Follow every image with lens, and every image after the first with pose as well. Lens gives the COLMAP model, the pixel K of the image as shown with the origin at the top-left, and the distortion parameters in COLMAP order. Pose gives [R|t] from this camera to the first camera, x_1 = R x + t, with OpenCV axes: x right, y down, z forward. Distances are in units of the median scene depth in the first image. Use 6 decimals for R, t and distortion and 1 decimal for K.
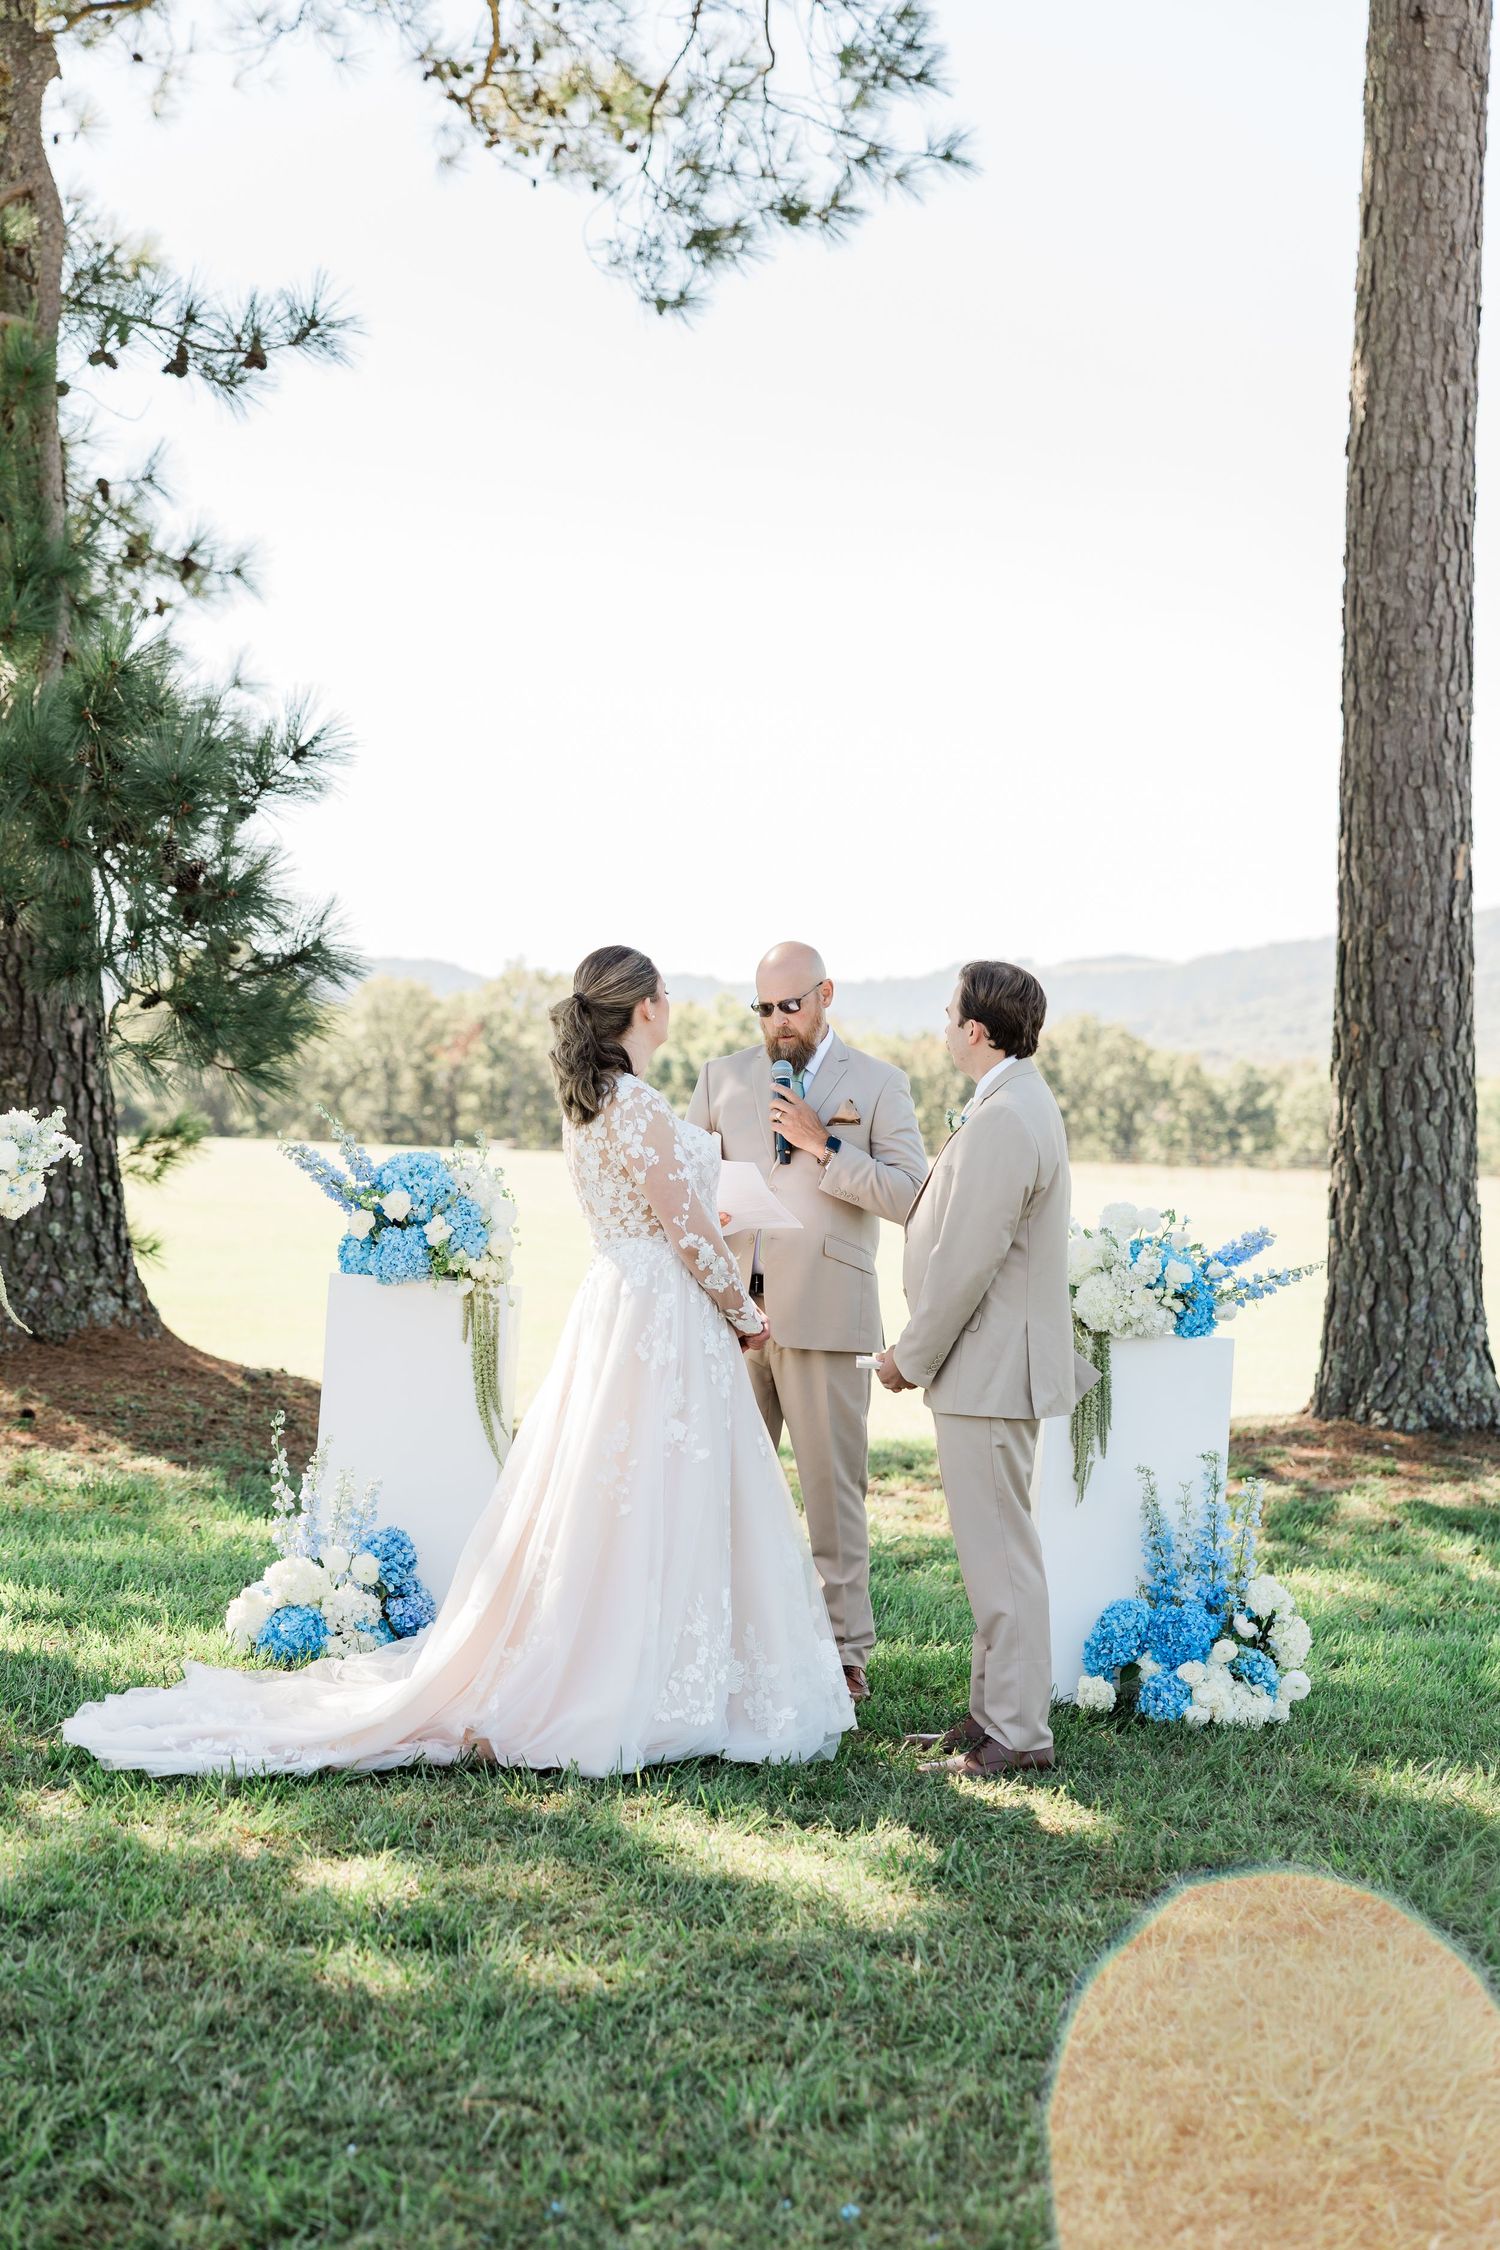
lens RADIAL K [[3953.7, 0, 720.0], [0, 3953.7, 1120.6], [0, 0, 1]] dist [0.019022, 0.041759]
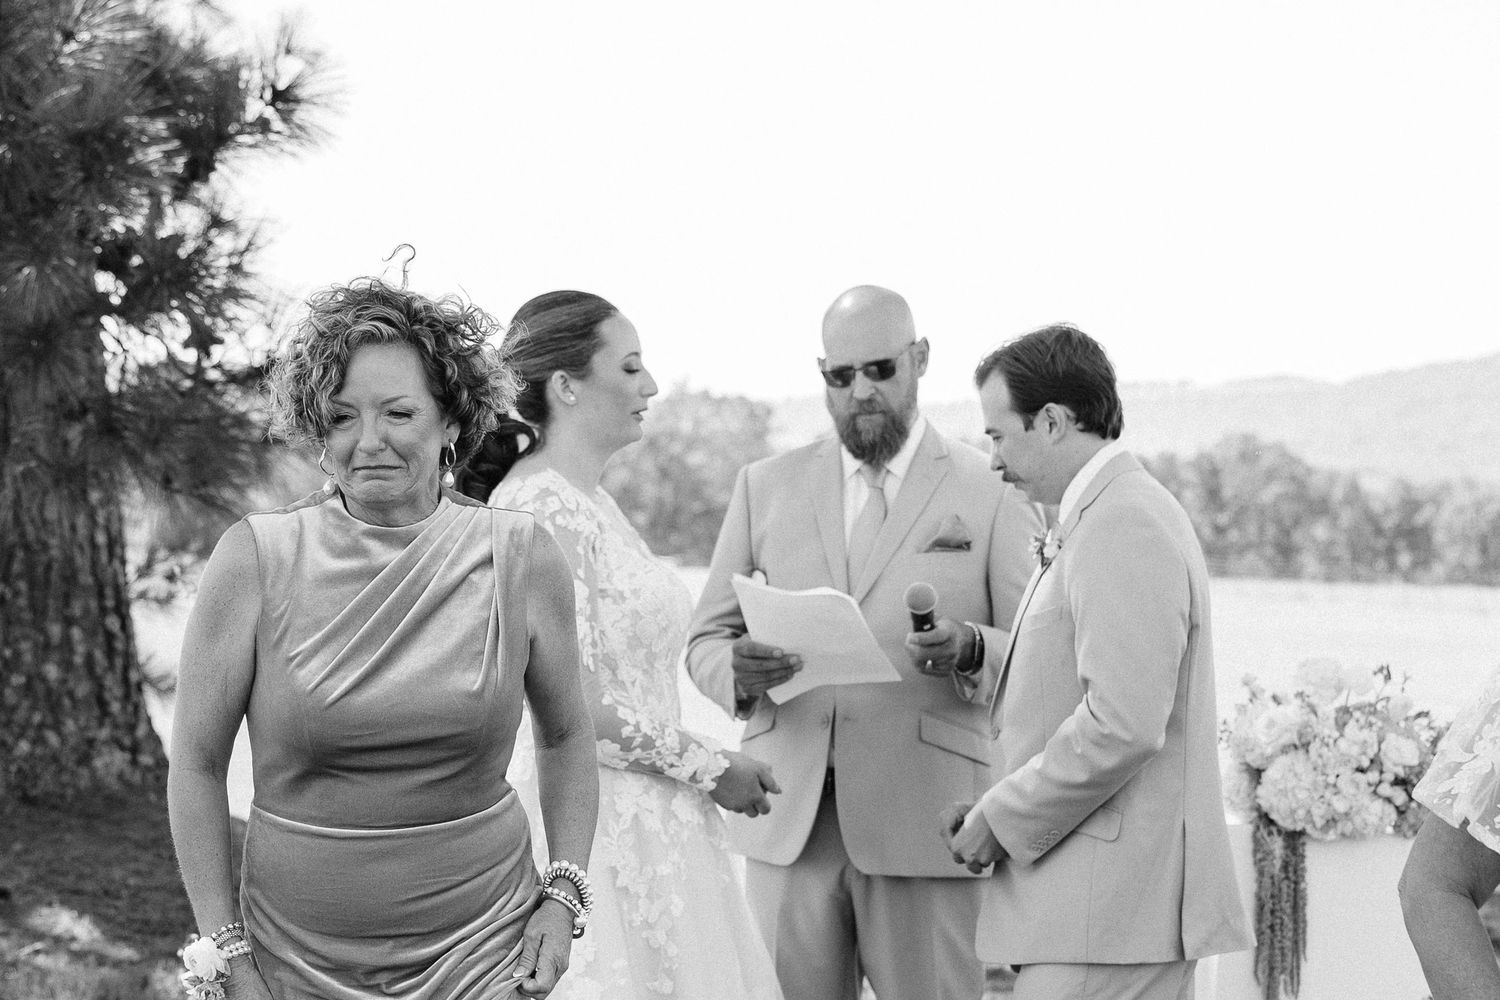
lens RADIAL K [[3848.7, 0, 879.9], [0, 3848.7, 737.4], [0, 0, 1]] dist [-0.011778, 0.180987]
pose [[0.999996, -0.001737, -0.002331, 0.012598], [0.001855, 0.998657, 0.051767, -0.000979], [0.002238, -0.051771, 0.998656, 0.173818]]
